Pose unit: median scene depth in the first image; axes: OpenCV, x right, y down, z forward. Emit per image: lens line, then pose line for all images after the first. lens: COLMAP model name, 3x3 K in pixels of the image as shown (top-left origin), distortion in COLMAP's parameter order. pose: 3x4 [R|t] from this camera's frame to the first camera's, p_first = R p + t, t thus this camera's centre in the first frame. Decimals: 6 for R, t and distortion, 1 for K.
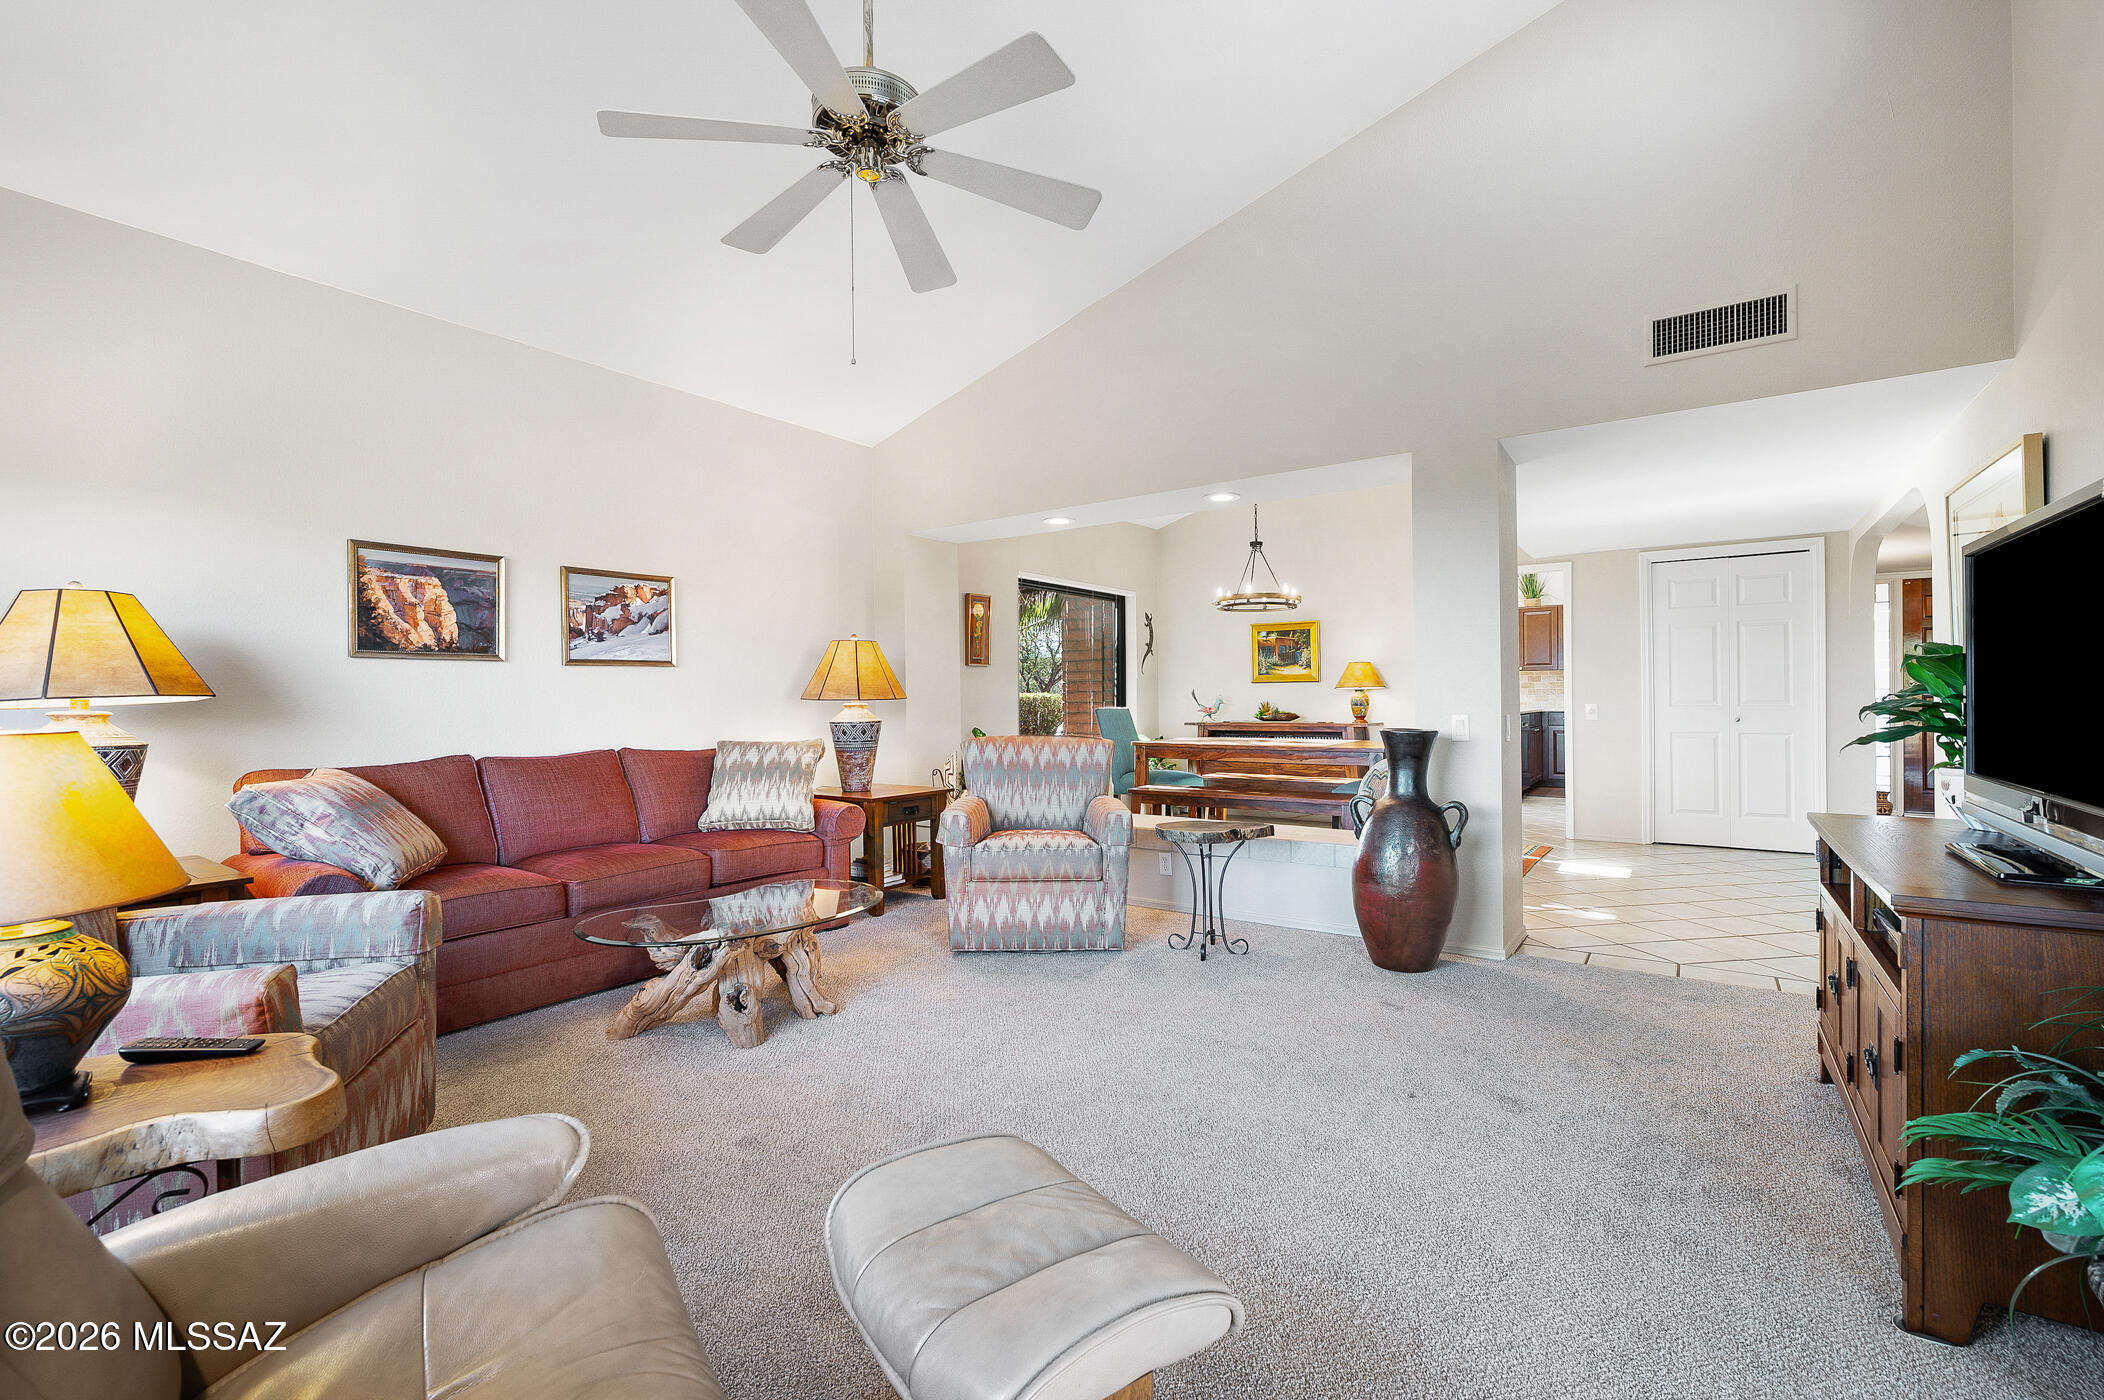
lens RADIAL K [[902.0, 0, 1038.4], [0, 902.0, 697.1], [0, 0, 1]] dist [0.005312, 0.000101]
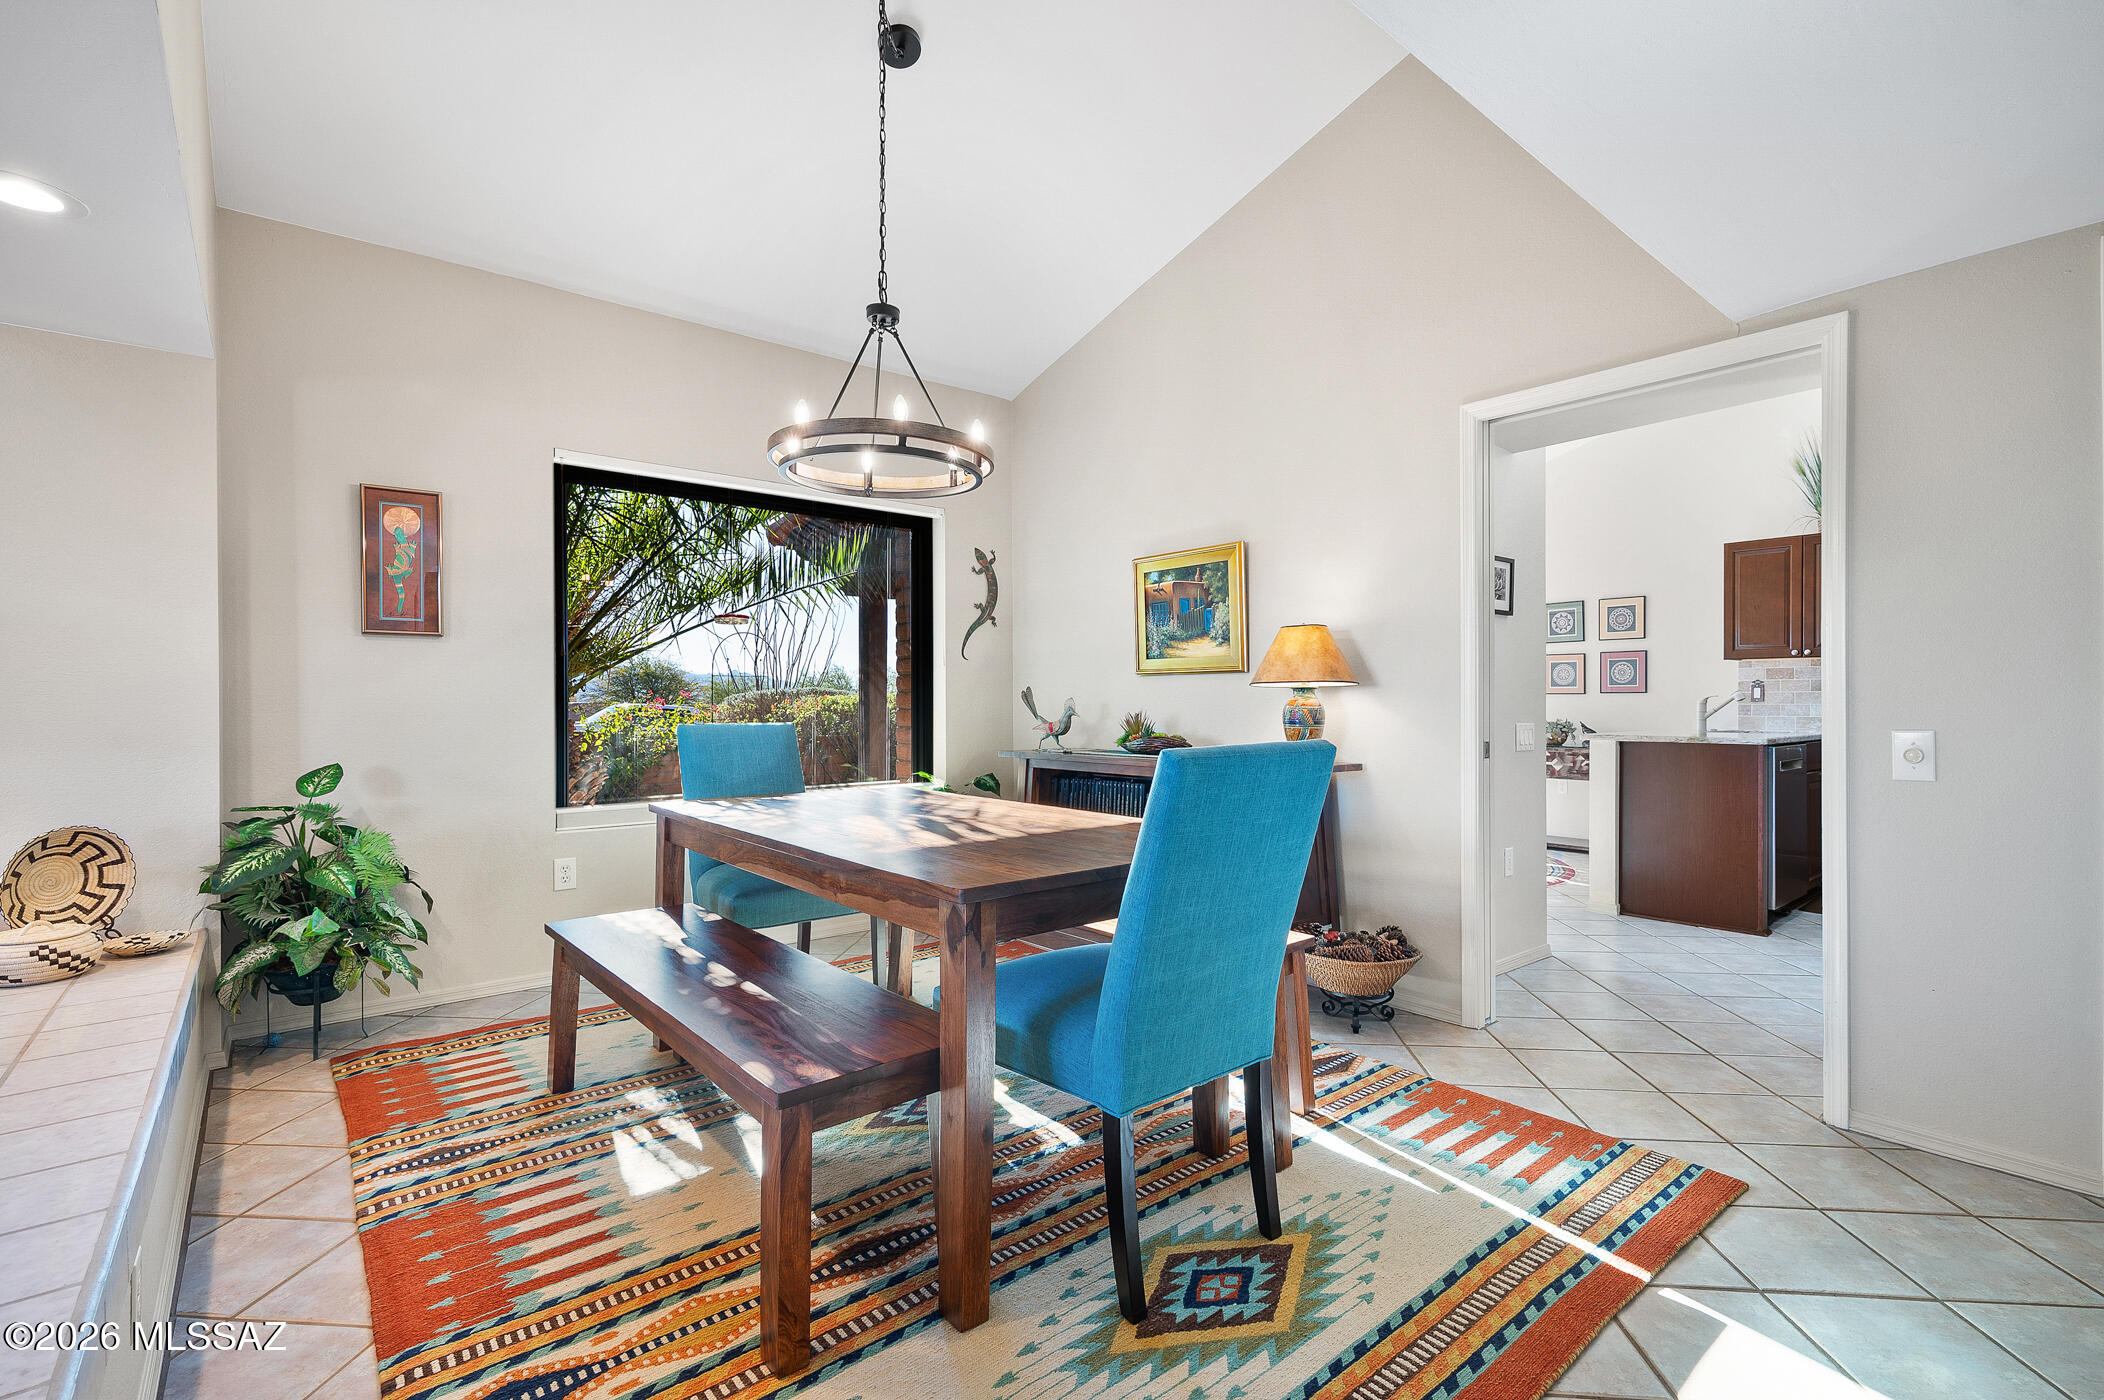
lens RADIAL K [[948.6, 0, 1026.4], [0, 948.6, 697.8], [0, 0, 1]] dist [-0.001486, -0.002346]
pose [[0.964726, 0.005636, -0.263194, 0.316375], [-0.006375, 0.999978, -0.001953, -0.001733], [0.263178, 0.003562, 0.964741, 0.471168]]
